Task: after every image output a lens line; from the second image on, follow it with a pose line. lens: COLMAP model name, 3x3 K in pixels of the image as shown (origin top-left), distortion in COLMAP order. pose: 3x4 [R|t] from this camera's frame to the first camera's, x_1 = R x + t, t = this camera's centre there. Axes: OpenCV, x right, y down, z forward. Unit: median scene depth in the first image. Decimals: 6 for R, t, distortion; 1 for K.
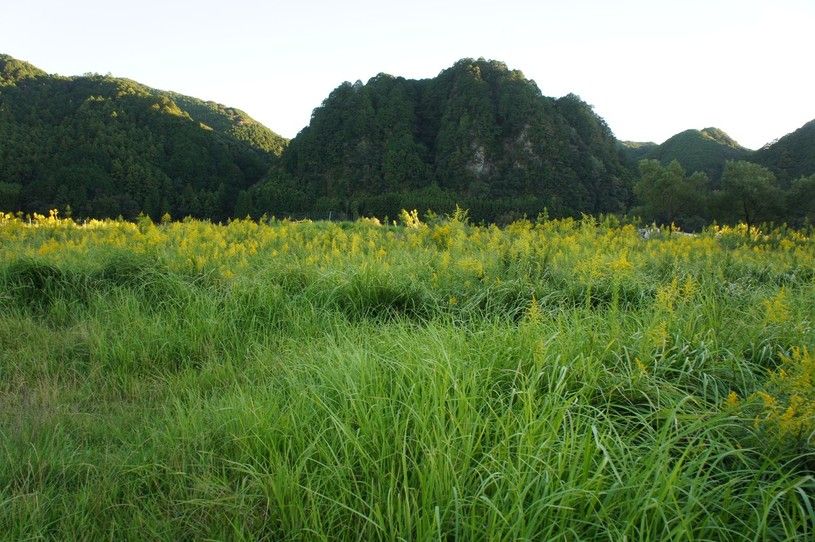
lens RADIAL K [[648.1, 0, 414.4], [0, 648.1, 273.7], [0, 0, 1]] dist [-0.170554, 0.107942]
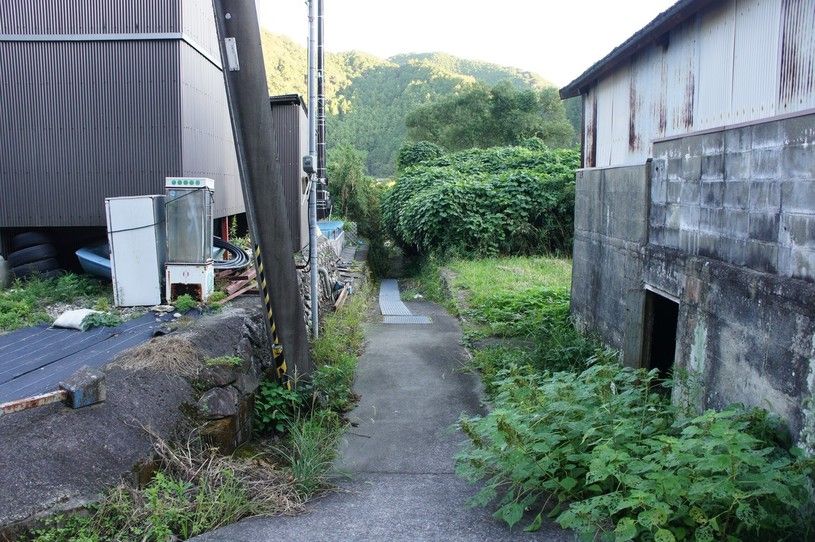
lens RADIAL K [[648.1, 0, 408.8], [0, 648.1, 268.7], [0, 0, 1]] dist [-0.170554, 0.107942]
pose [[0.881205, 0.042136, -0.470852, 0.159493], [-0.005789, 0.996907, 0.078379, 0.012374], [0.472698, -0.066342, 0.878724, -0.284579]]
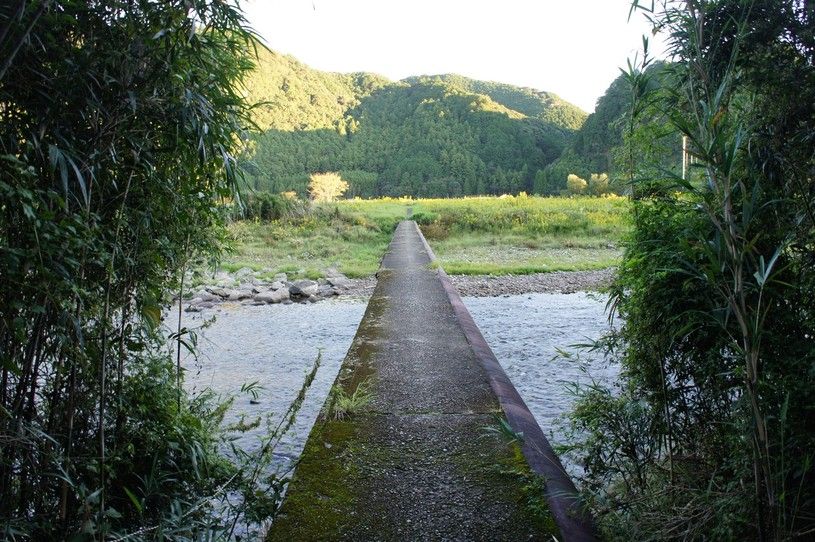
lens RADIAL K [[648.1, 0, 405.3], [0, 648.1, 271.5], [0, 0, 1]] dist [-0.170554, 0.107942]
pose [[0.868868, 0.015184, -0.494811, 0.110284], [0.004922, 0.999215, 0.039306, 0.015203], [0.495019, -0.036587, 0.868111, -0.195360]]
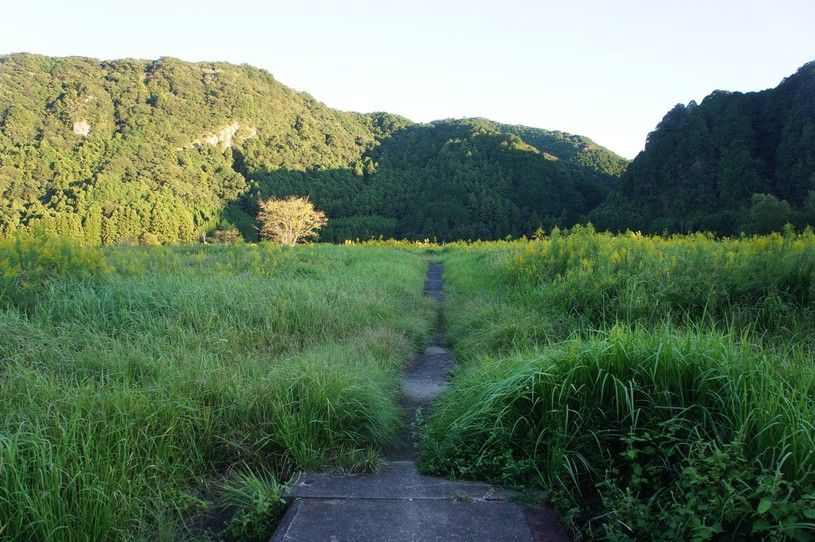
lens RADIAL K [[648.1, 0, 400.3], [0, 648.1, 271.2], [0, 0, 1]] dist [-0.170554, 0.107942]
pose [[0.846816, -0.016327, -0.531636, 0.038135], [-0.004707, 0.999260, -0.038186, 0.006241], [0.531866, 0.034839, 0.846112, -0.067384]]
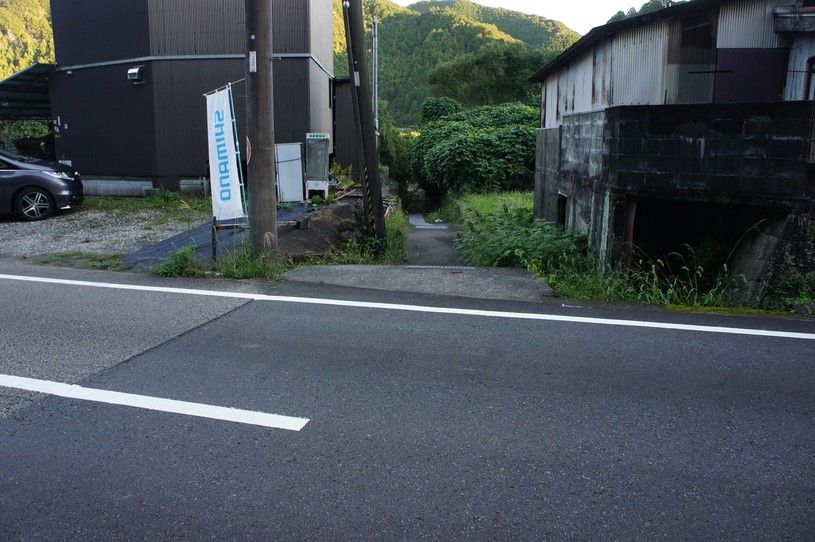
lens RADIAL K [[648.1, 0, 410.9], [0, 648.1, 270.6], [0, 0, 1]] dist [-0.170554, 0.107942]
pose [[0.867826, 0.086858, -0.489217, 0.164537], [-0.010121, 0.987488, 0.157370, 0.012813], [0.496765, -0.131619, 0.857847, -0.294406]]
